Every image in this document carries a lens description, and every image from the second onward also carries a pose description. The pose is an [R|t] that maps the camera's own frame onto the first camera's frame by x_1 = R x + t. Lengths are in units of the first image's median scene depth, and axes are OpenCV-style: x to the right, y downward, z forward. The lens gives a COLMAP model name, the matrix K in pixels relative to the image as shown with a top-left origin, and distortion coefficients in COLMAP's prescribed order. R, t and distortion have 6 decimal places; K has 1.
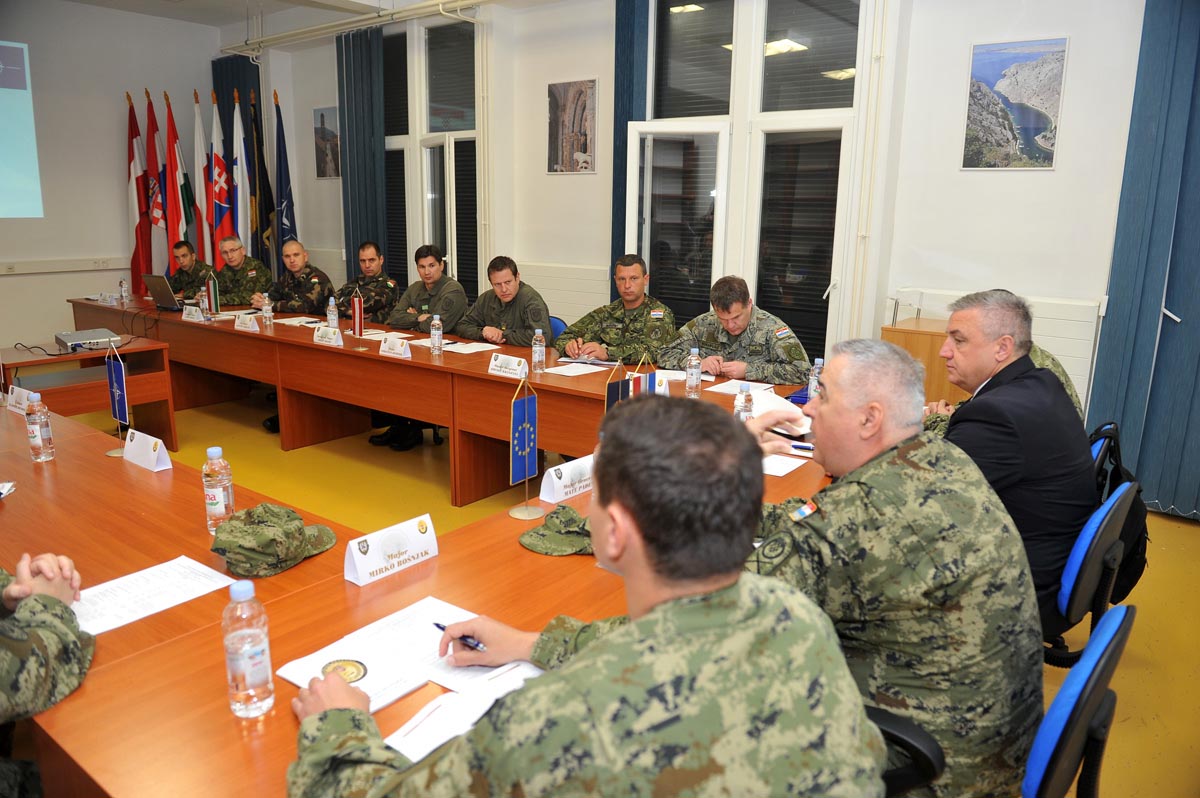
lens RADIAL K [[868.2, 0, 606.1], [0, 868.2, 395.1], [0, 0, 1]] dist [0.011241, -0.004890]
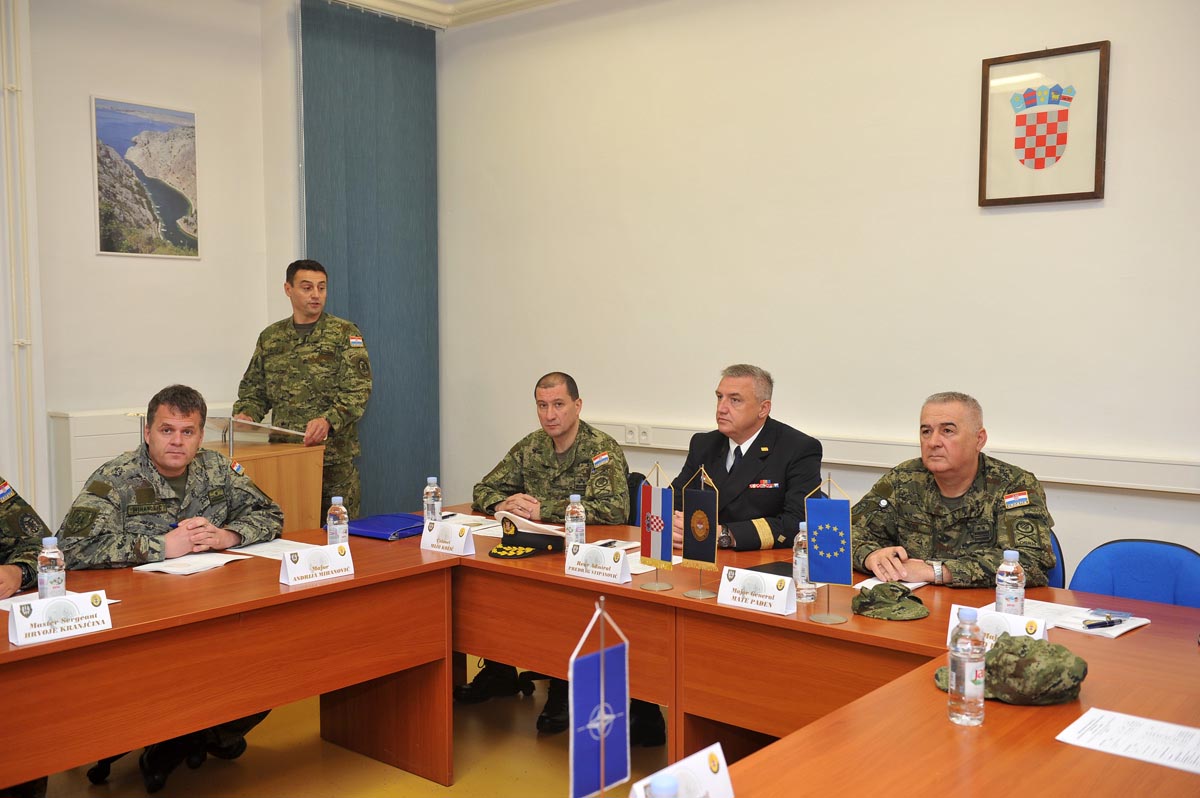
lens RADIAL K [[1206.5, 0, 600.1], [0, 1206.5, 403.8], [0, 0, 1]] dist [0.083335, 0.000000]
pose [[0.105926, -0.091206, 0.990182, -0.637353], [0.211421, 0.975082, 0.067198, -0.111674], [-0.971638, 0.202227, 0.122569, 0.475755]]
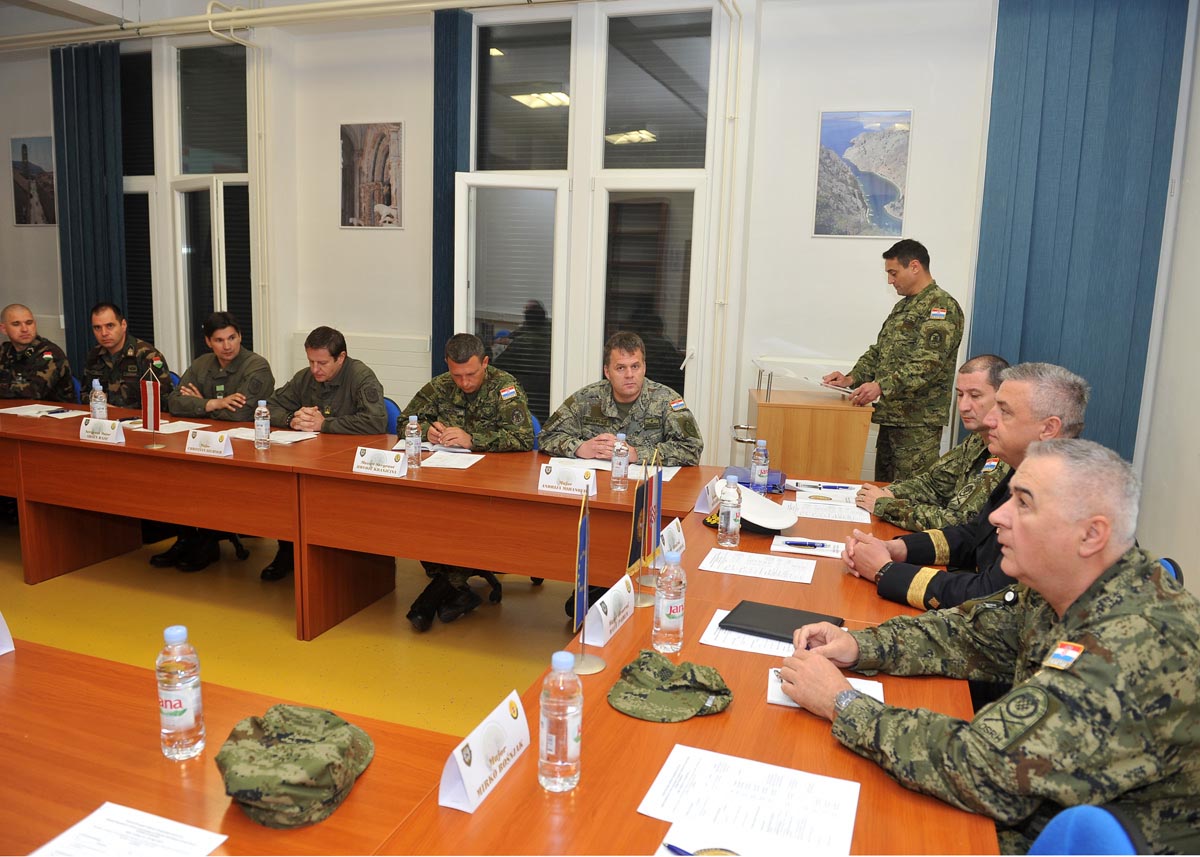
lens RADIAL K [[928.6, 0, 598.4], [0, 928.6, 422.4], [0, 0, 1]] dist [0.031802, -0.033441]
pose [[0.956130, -0.035040, 0.290840, -0.137587], [0.048037, 0.998135, -0.037666, -0.022888], [-0.288978, 0.049984, 0.956030, 0.080603]]
